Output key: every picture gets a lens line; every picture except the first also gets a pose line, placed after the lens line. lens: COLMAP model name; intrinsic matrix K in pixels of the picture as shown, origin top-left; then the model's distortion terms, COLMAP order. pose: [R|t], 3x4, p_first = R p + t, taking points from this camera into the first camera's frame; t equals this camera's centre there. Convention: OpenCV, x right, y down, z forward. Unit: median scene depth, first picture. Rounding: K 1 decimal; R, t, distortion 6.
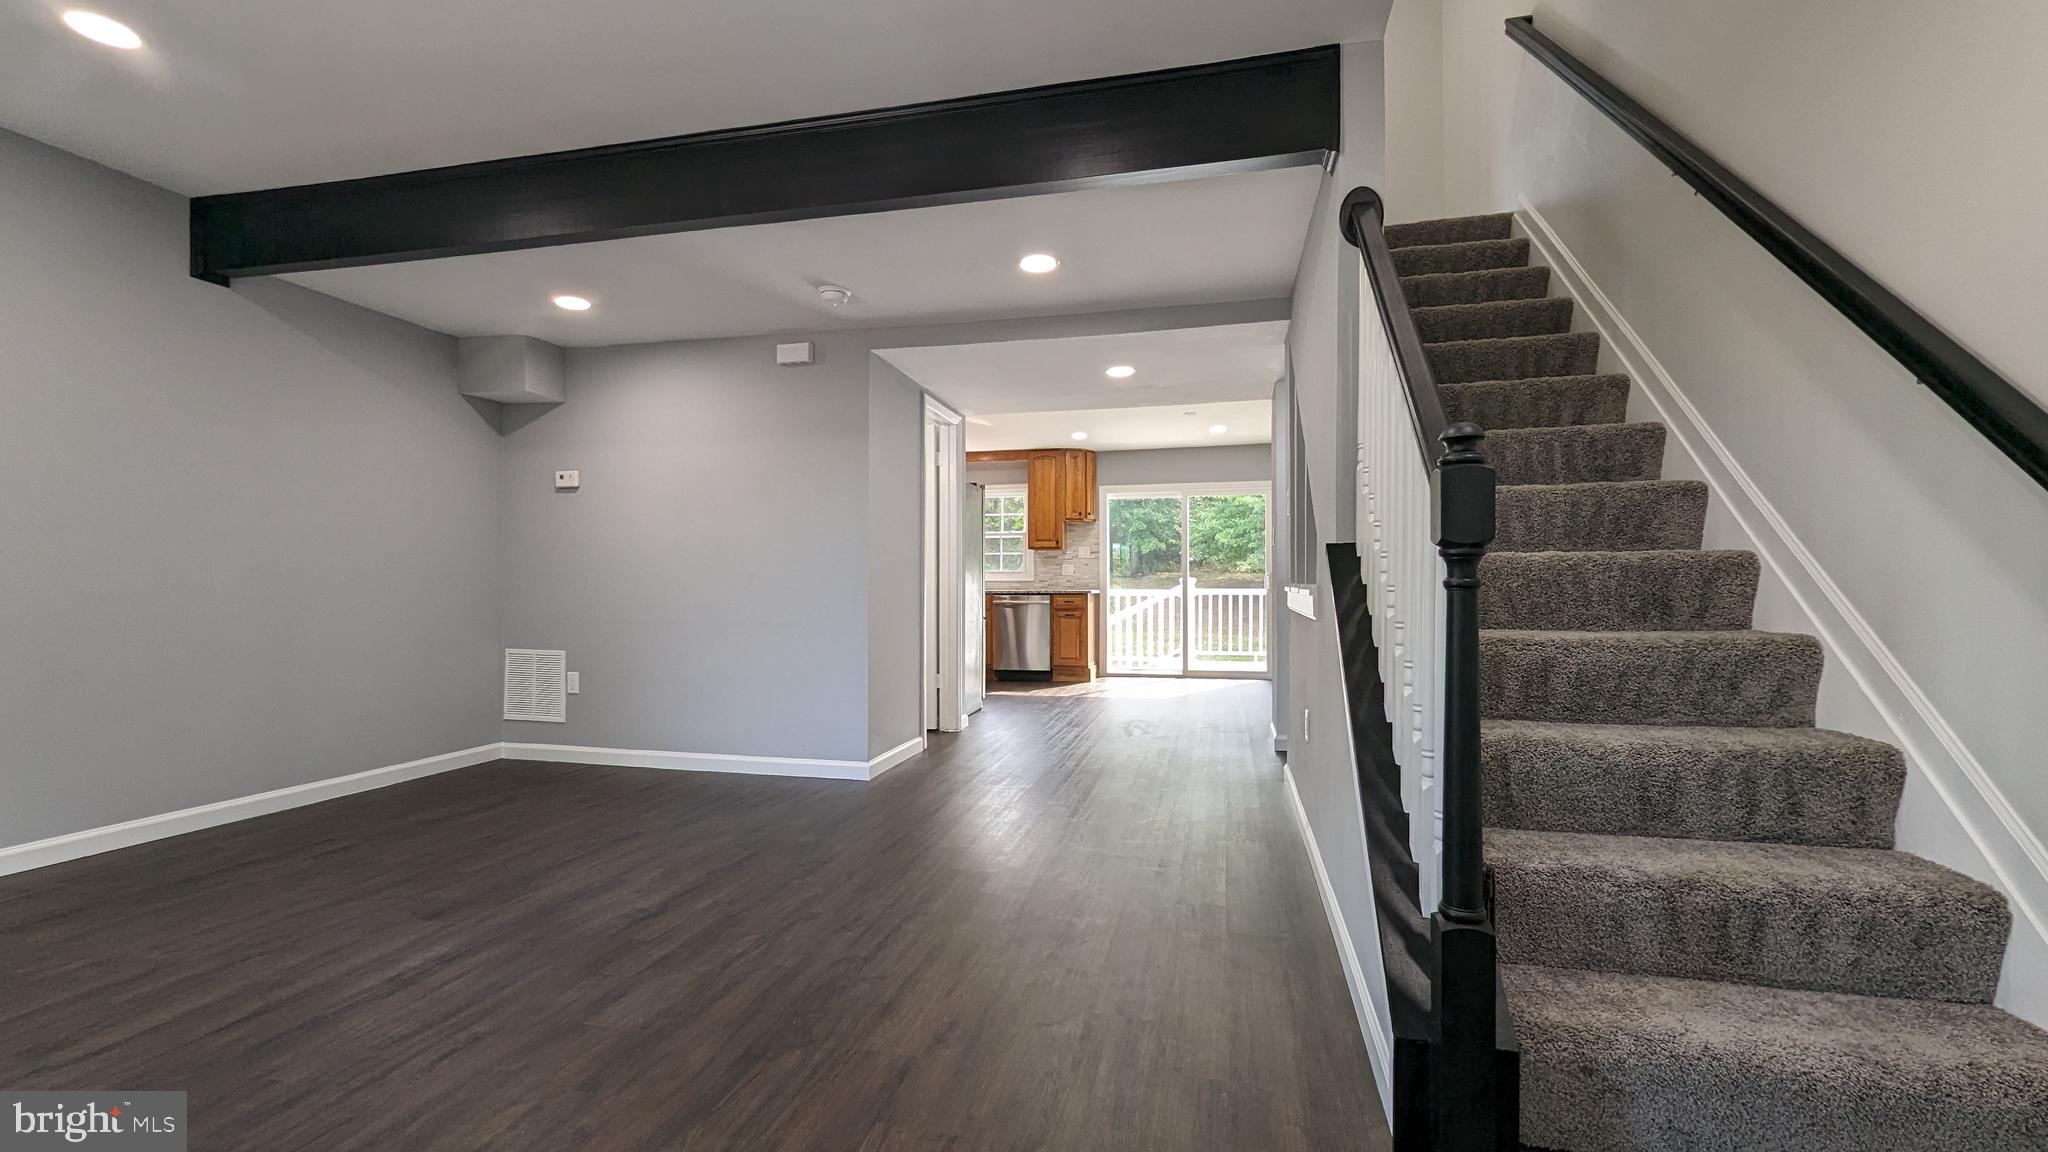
lens RADIAL K [[847.0, 0, 1027.7], [0, 847.0, 589.7], [0, 0, 1]] dist [0.000222, -0.000264]
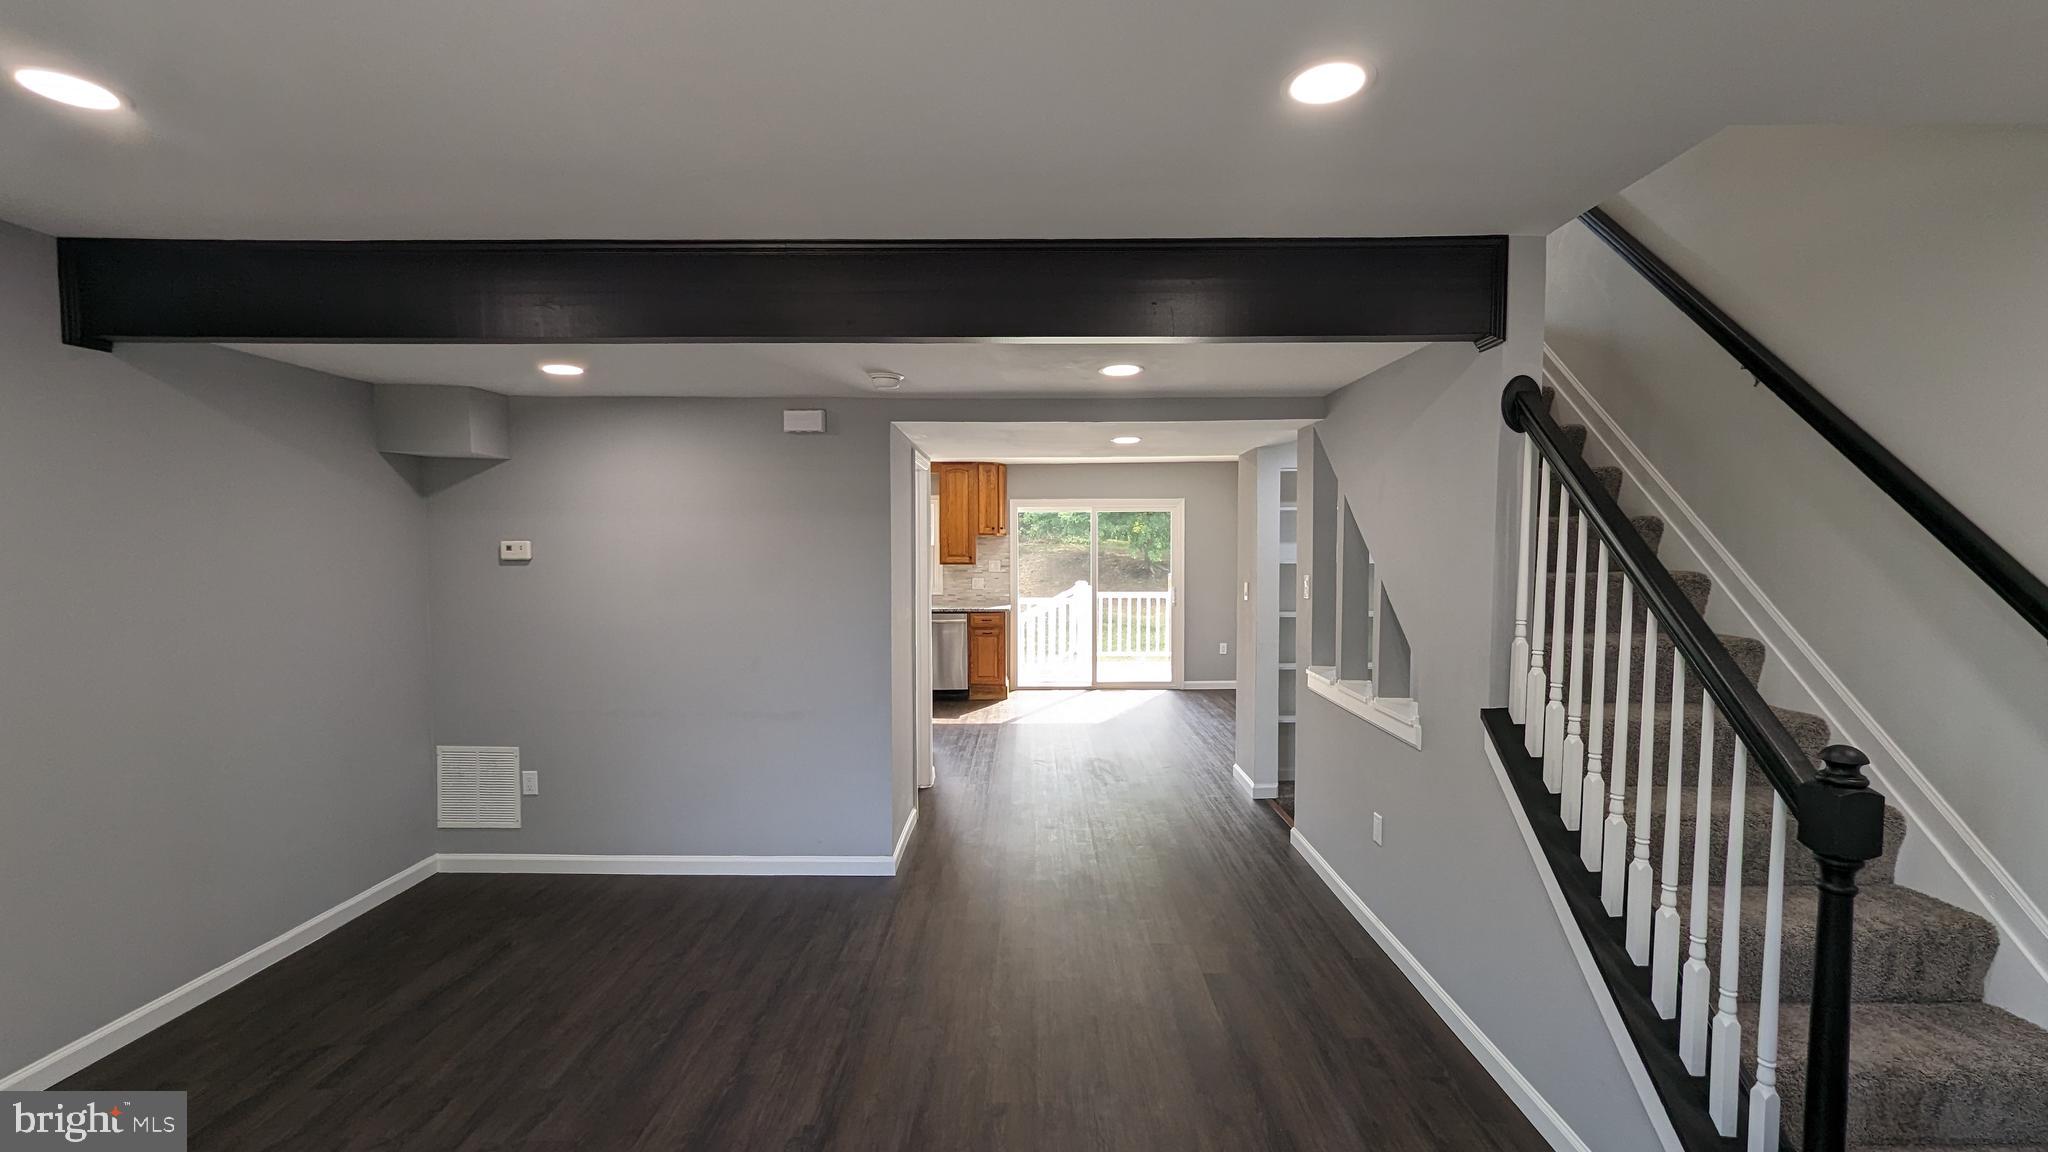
lens RADIAL K [[847.0, 0, 1027.7], [0, 847.0, 589.7], [0, 0, 1]] dist [0.000222, -0.000264]
pose [[0.976174, -0.012316, 0.216638, -0.221879], [0.001495, 0.998746, 0.050041, -0.132076], [-0.216983, -0.048525, 0.974969, 0.045802]]
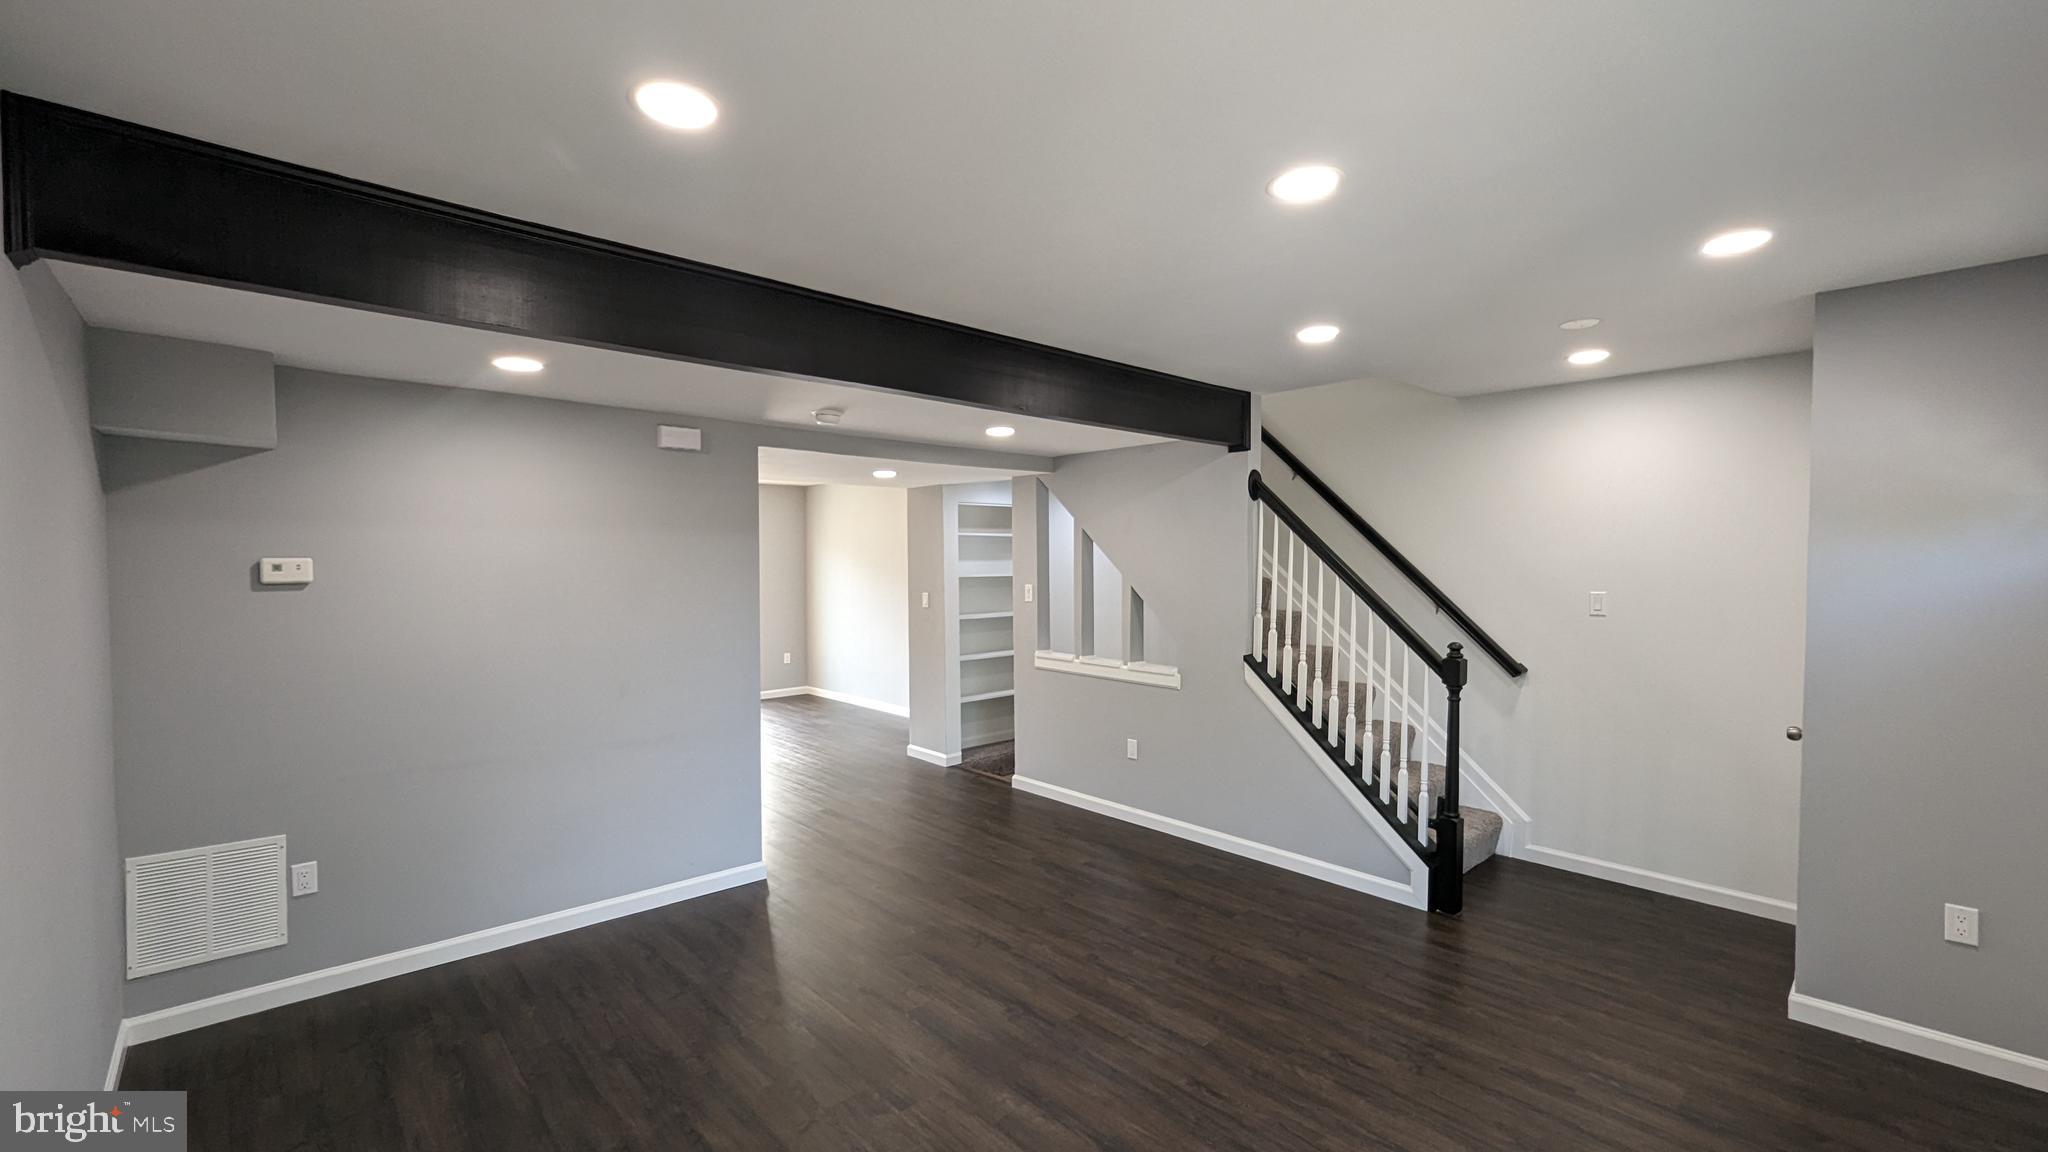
lens RADIAL K [[847.0, 0, 1027.7], [0, 847.0, 589.7], [0, 0, 1]] dist [0.000222, -0.000264]
pose [[0.568181, -0.028217, 0.822420, -0.751560], [0.003222, 0.999481, 0.032065, -0.134210], [-0.822897, -0.015569, 0.567977, 0.165747]]
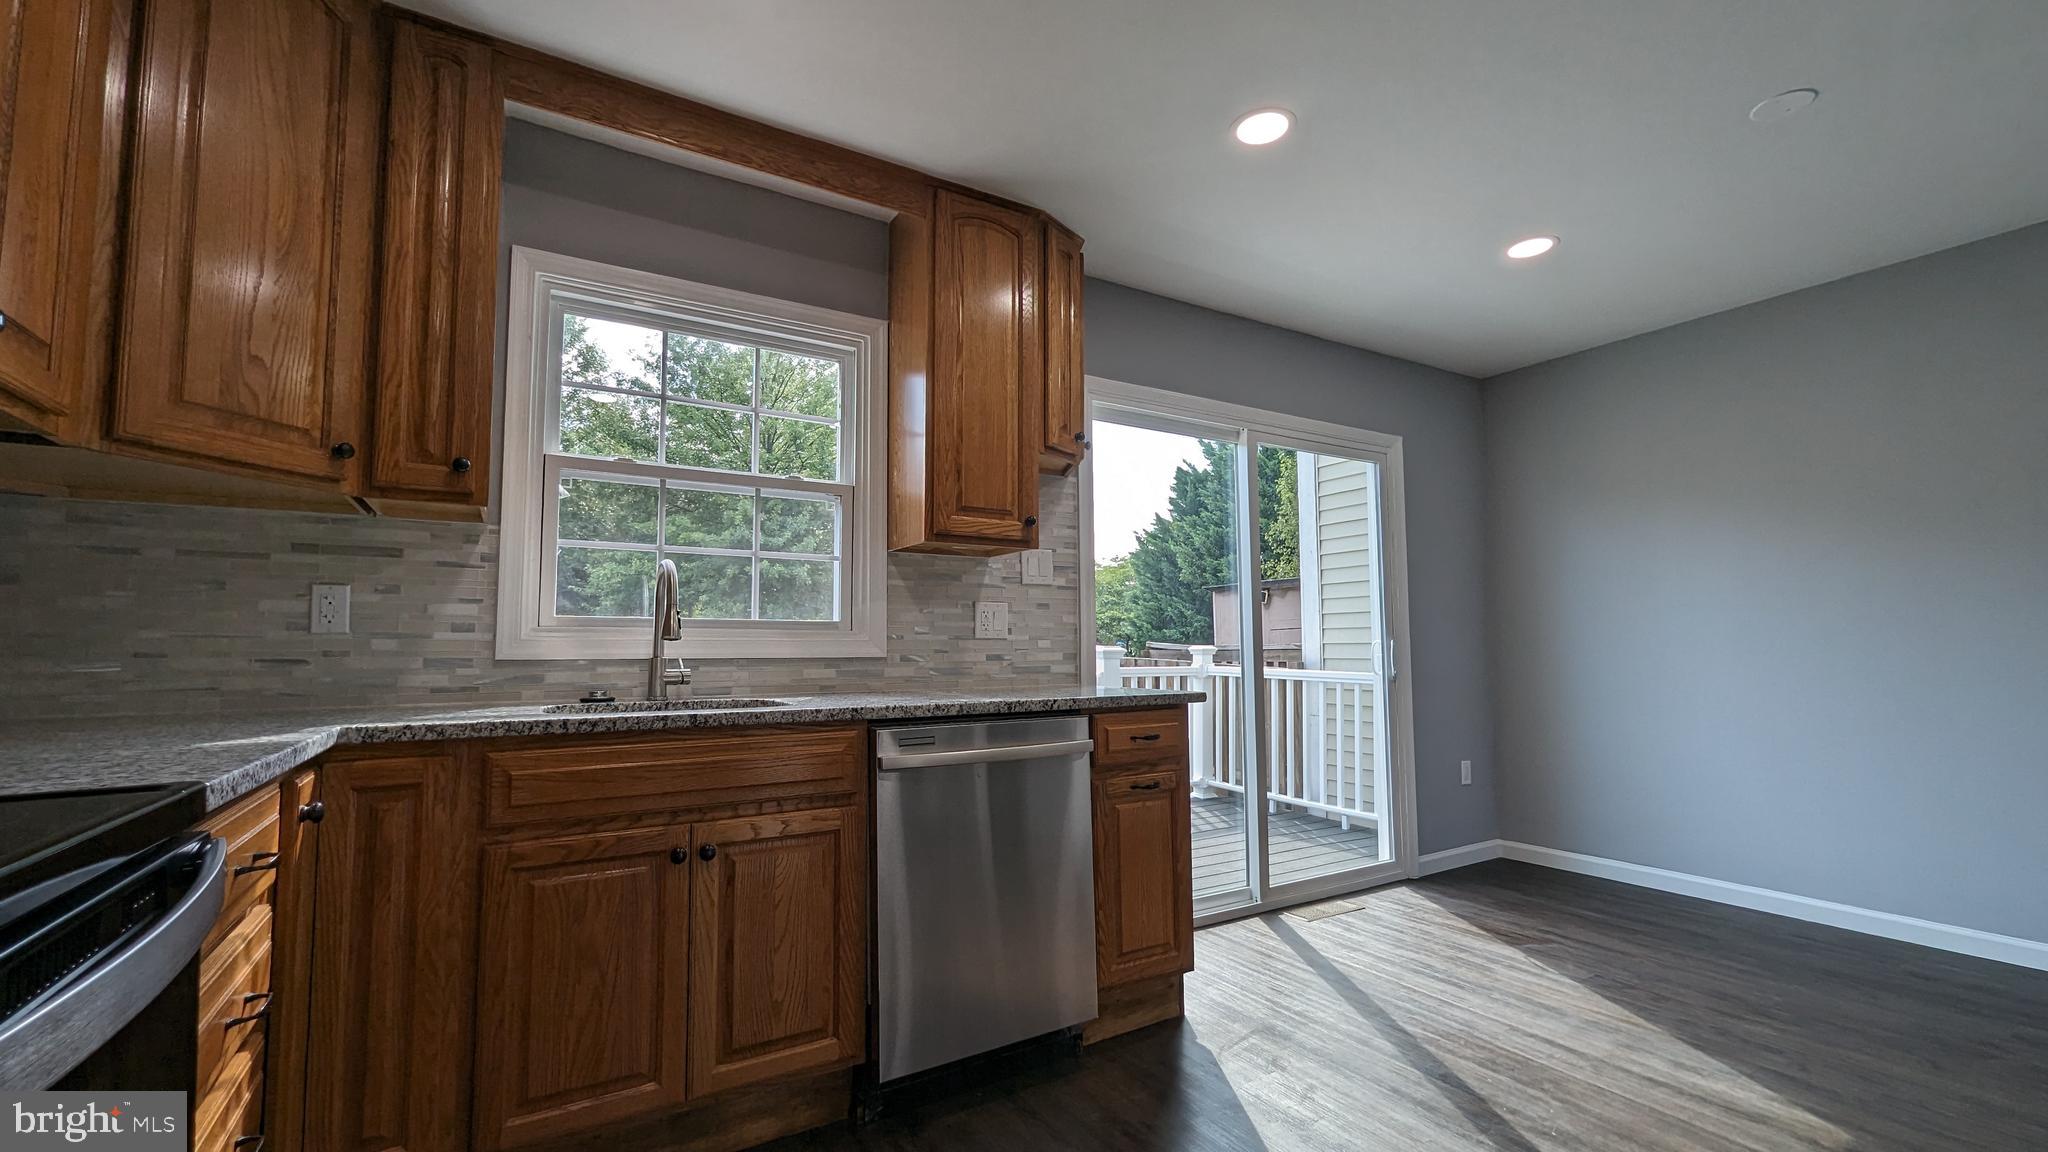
lens RADIAL K [[857.5, 0, 1019.2], [0, 857.5, 591.5], [0, 0, 1]] dist [-0.000509, -0.000216]
pose [[0.722138, 0.043748, 0.690364, -0.322461], [0.006438, 0.997530, -0.069946, -0.024360], [-0.691719, 0.054955, 0.720072, 1.545708]]
